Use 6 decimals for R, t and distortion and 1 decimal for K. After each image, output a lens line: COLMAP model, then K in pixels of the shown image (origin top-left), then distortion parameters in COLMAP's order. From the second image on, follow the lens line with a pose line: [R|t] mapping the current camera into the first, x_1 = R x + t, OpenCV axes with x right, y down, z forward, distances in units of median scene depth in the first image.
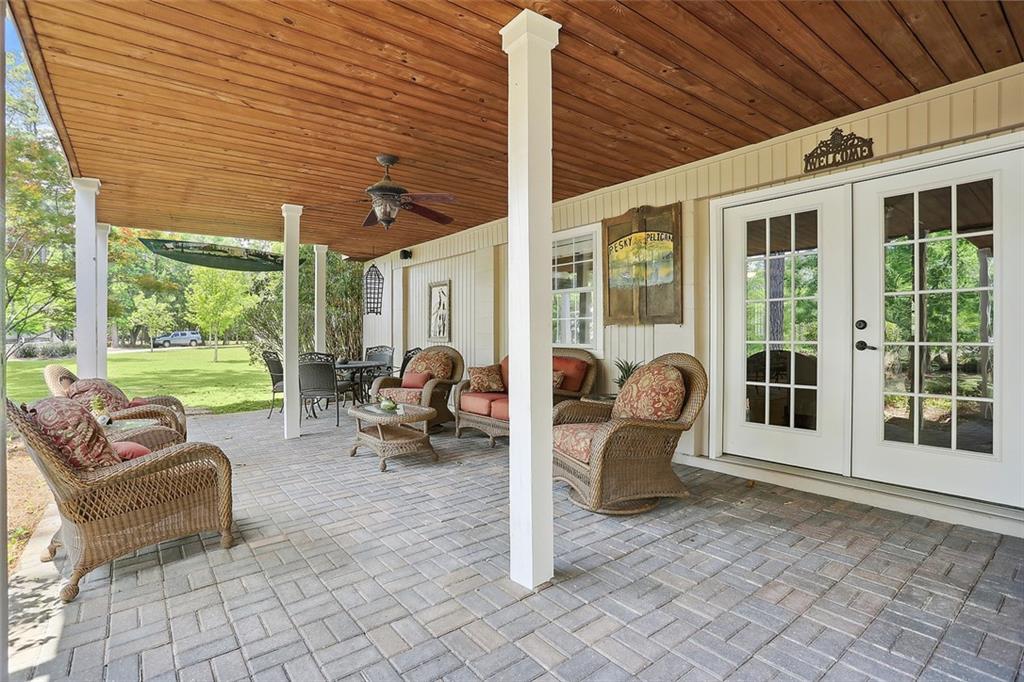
lens RADIAL K [[530.8, 0, 512.0], [0, 530.8, 341.0], [0, 0, 1]] dist [-0.056814, 0.033512]
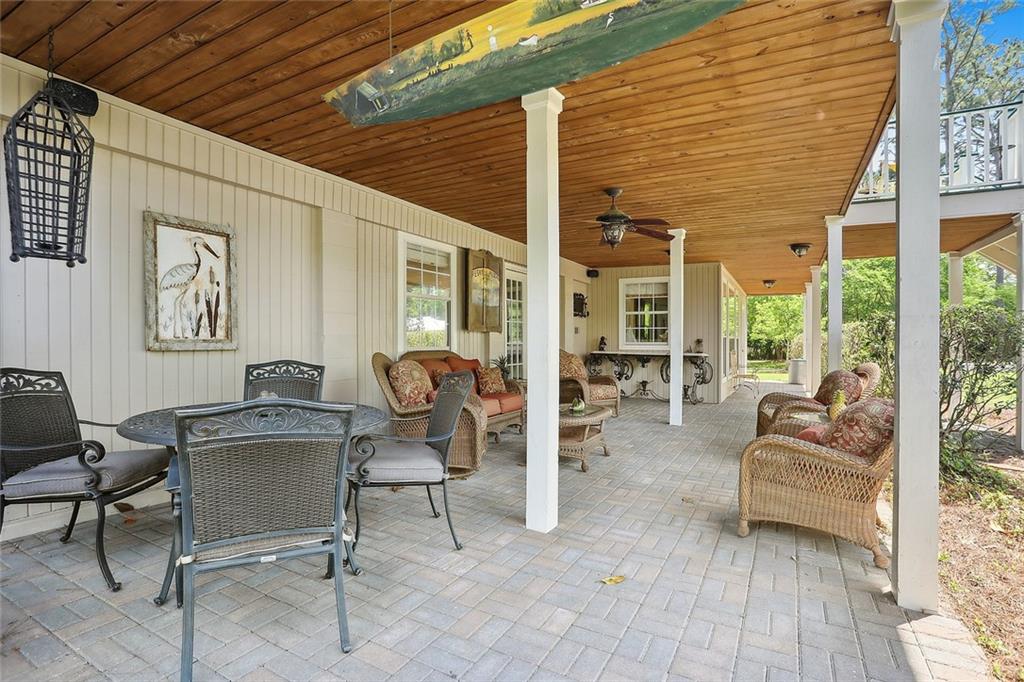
lens RADIAL K [[530.8, 0, 512.0], [0, 530.8, 341.0], [0, 0, 1]] dist [-0.056814, 0.033512]
pose [[-0.441621, 0.003020, 0.897197, -1.129122], [0.013787, 0.999899, 0.003421, -0.007646], [-0.897096, 0.013880, -0.441618, 1.615556]]
